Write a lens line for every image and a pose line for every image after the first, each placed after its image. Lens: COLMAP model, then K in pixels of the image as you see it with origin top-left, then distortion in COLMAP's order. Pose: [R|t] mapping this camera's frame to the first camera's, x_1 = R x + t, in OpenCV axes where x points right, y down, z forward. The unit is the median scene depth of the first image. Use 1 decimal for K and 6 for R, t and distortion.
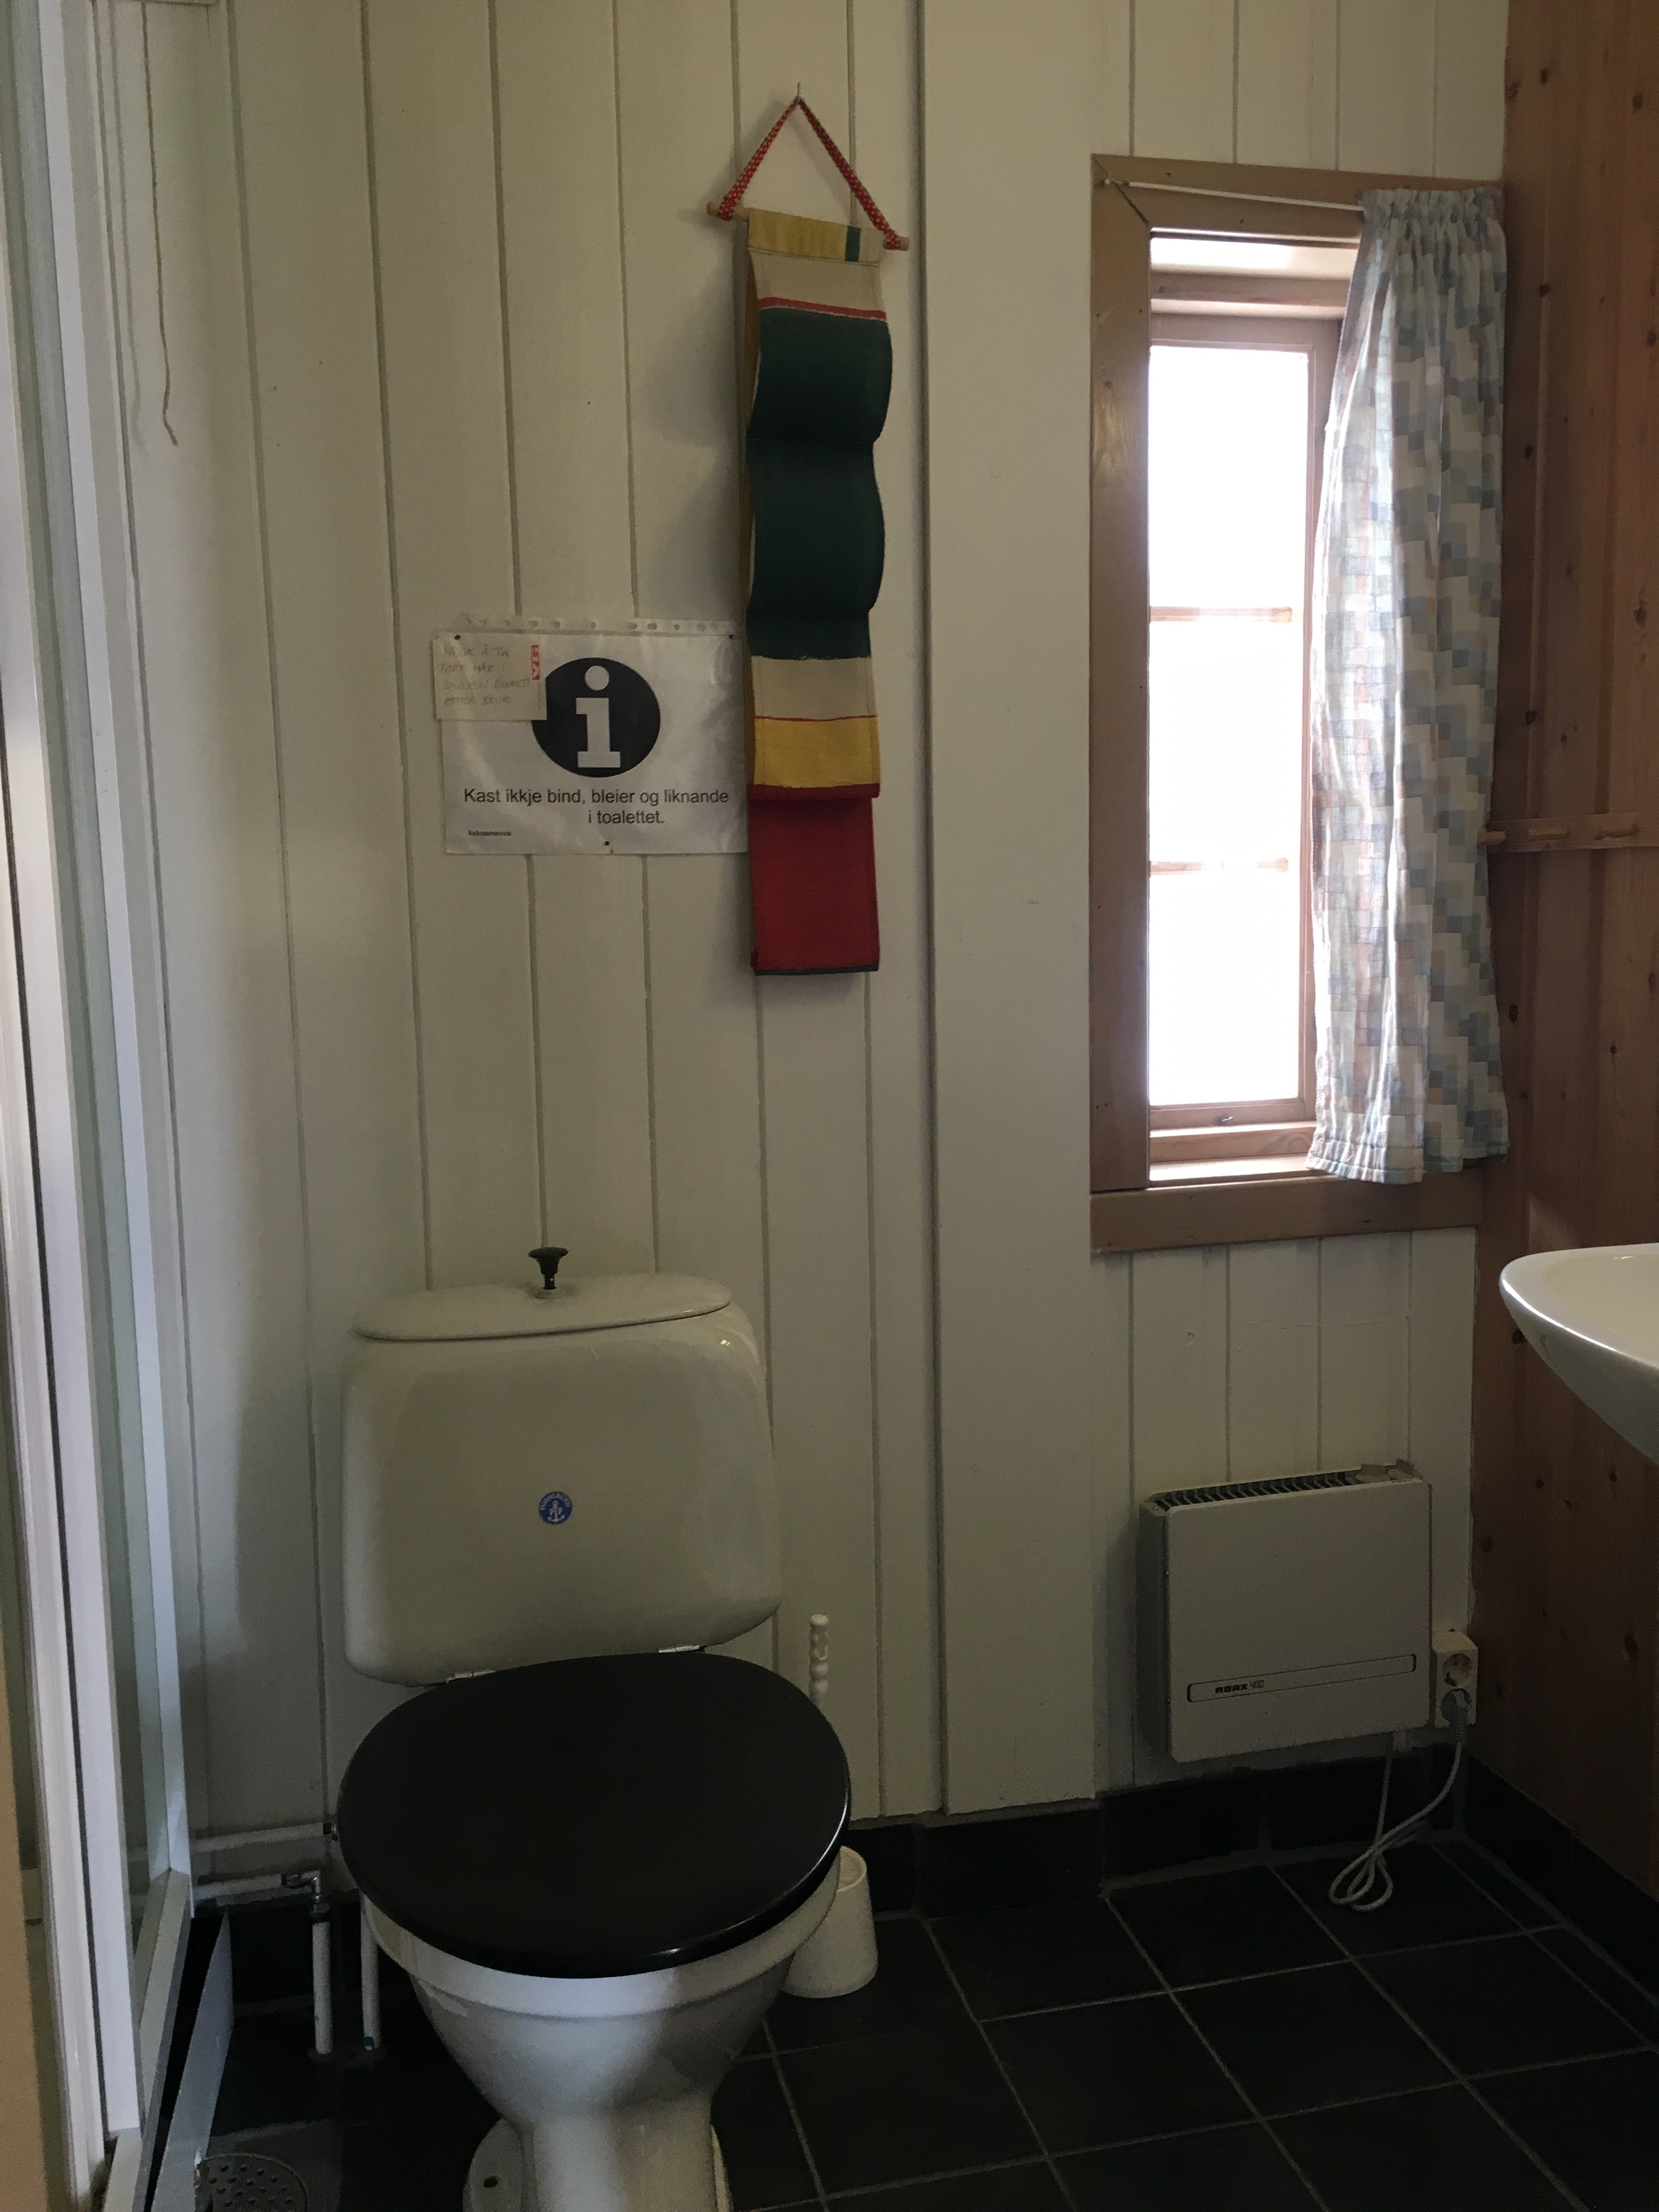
lens RADIAL K [[1873.7, 0, 829.5], [0, 1873.7, 1106.0], [0, 0, 1]] dist [0.082141, -0.112279]
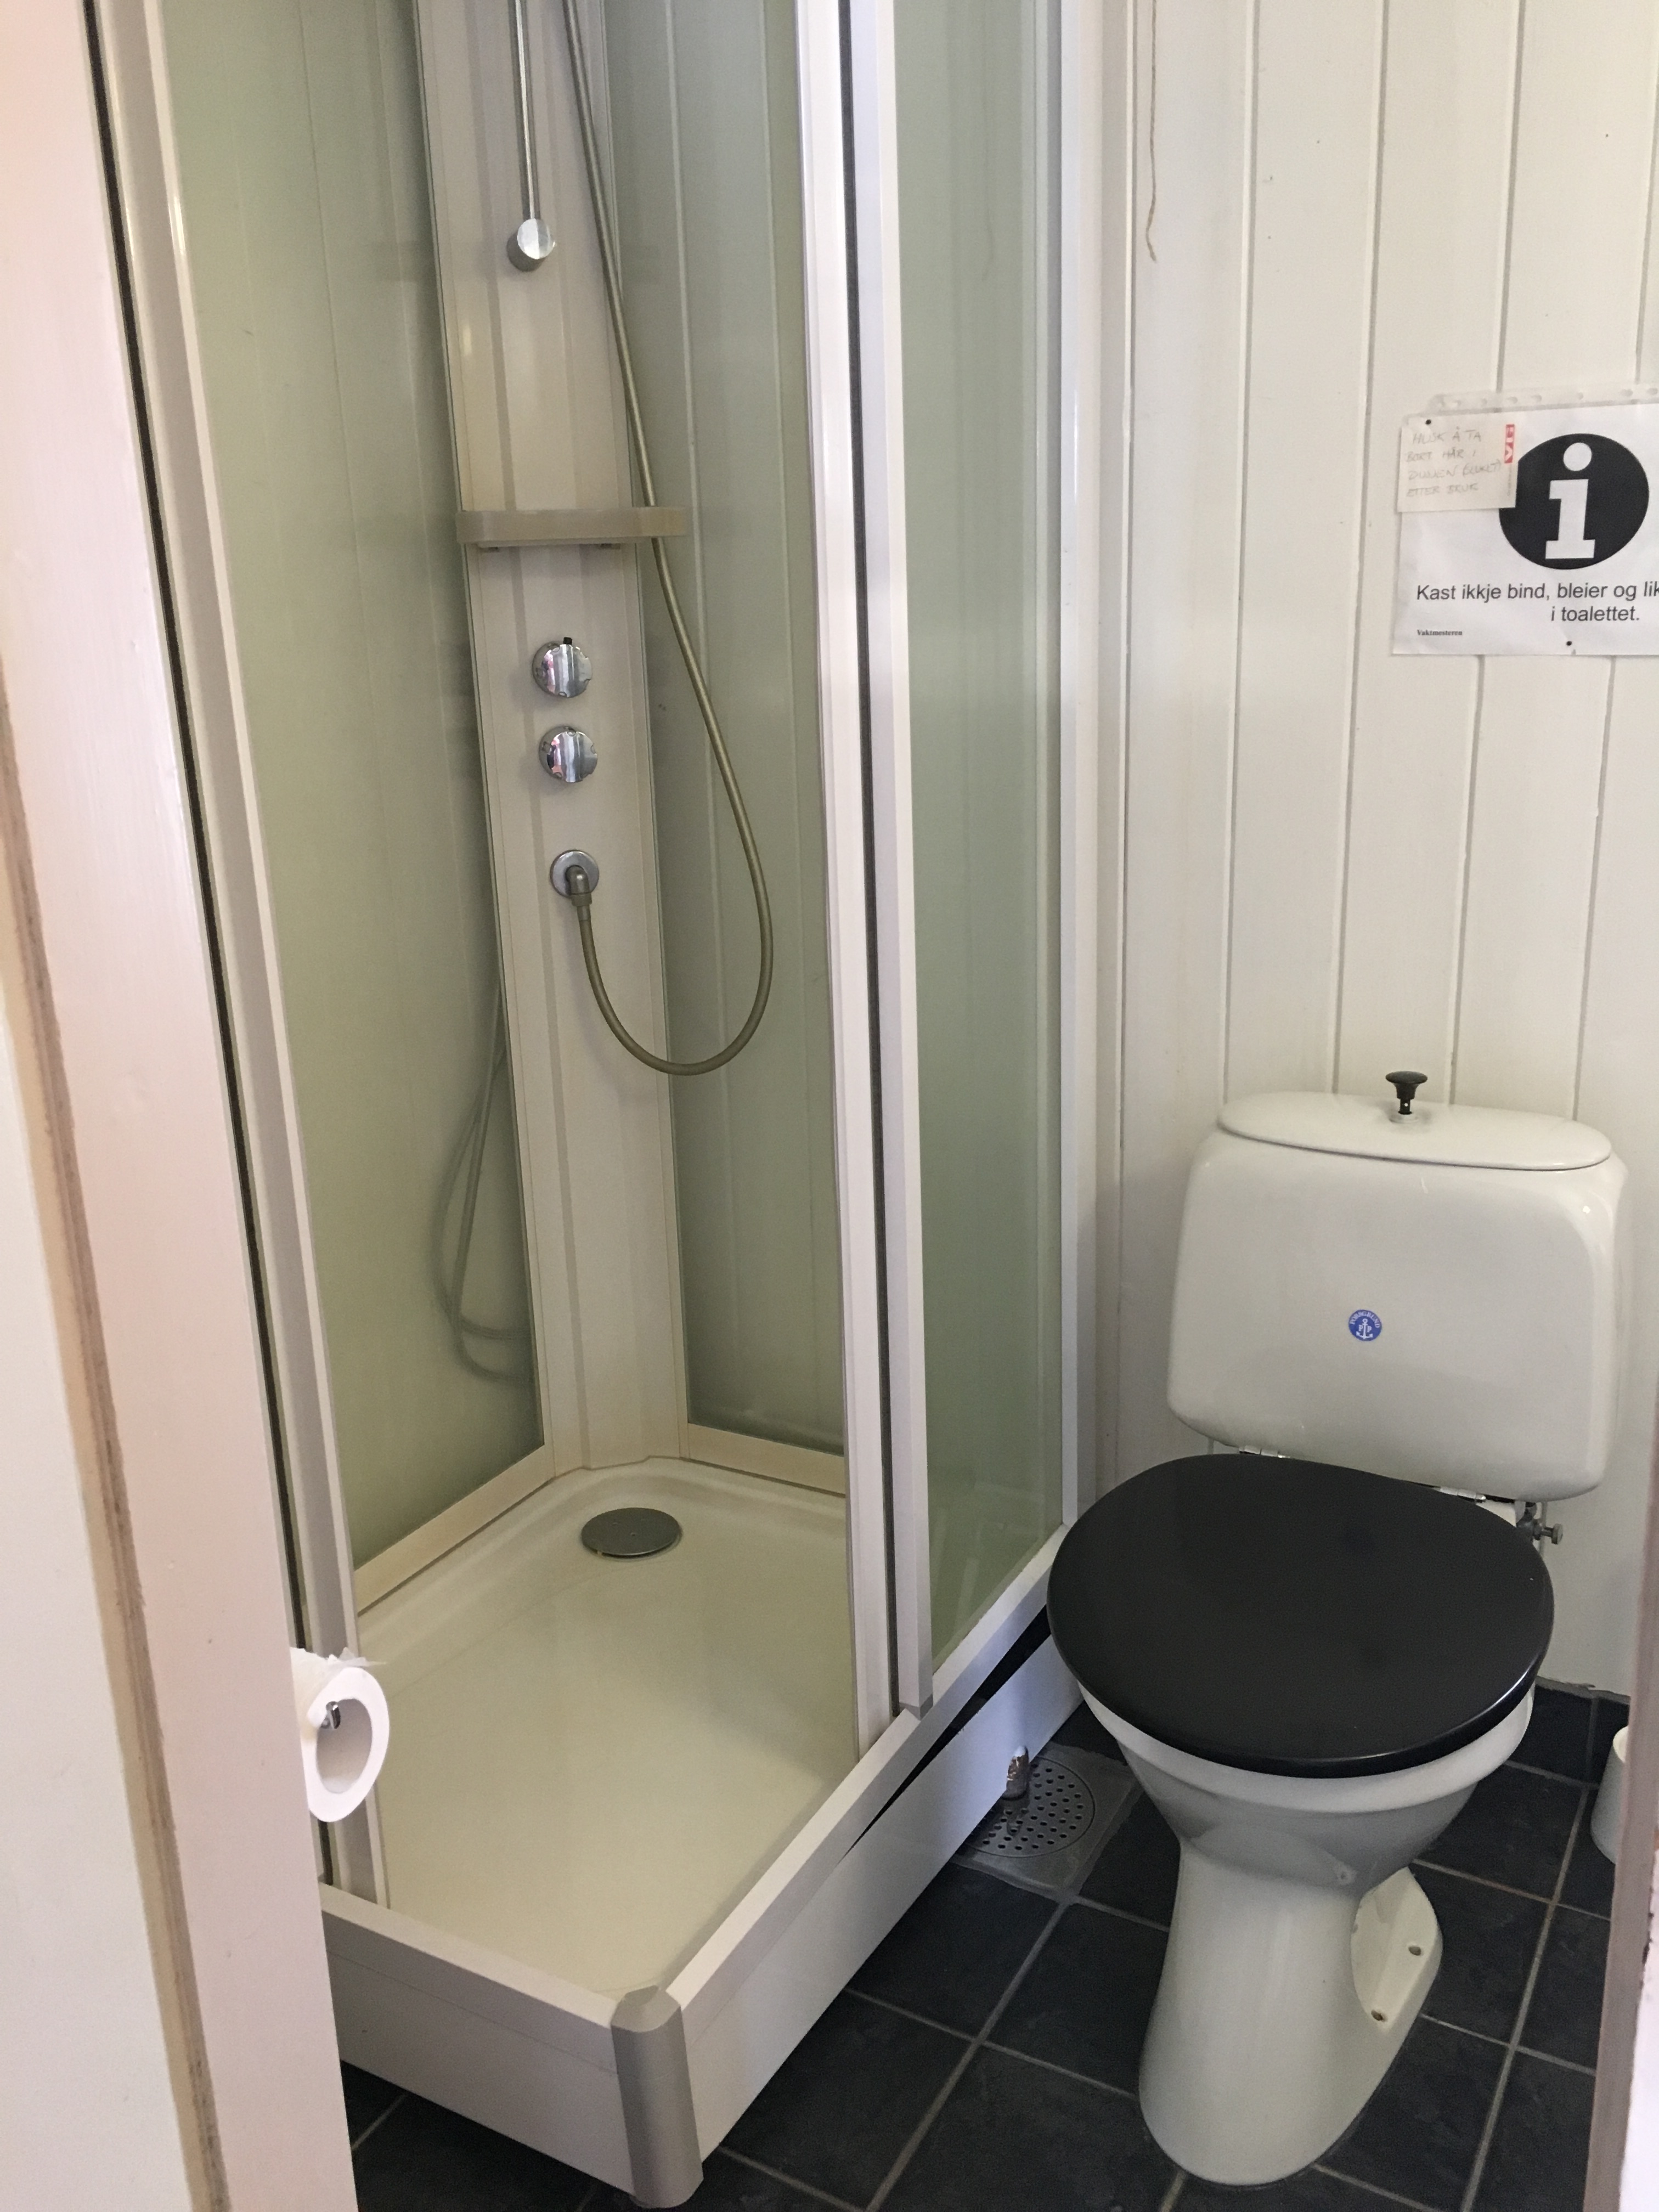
lens RADIAL K [[1873.7, 0, 829.5], [0, 1873.7, 1106.0], [0, 0, 1]] dist [0.082141, -0.112279]
pose [[0.729142, 0.186085, -0.658577, 0.272935], [-0.069410, 0.977469, 0.199343, -0.080407], [0.680833, -0.099637, 0.725630, 0.065876]]
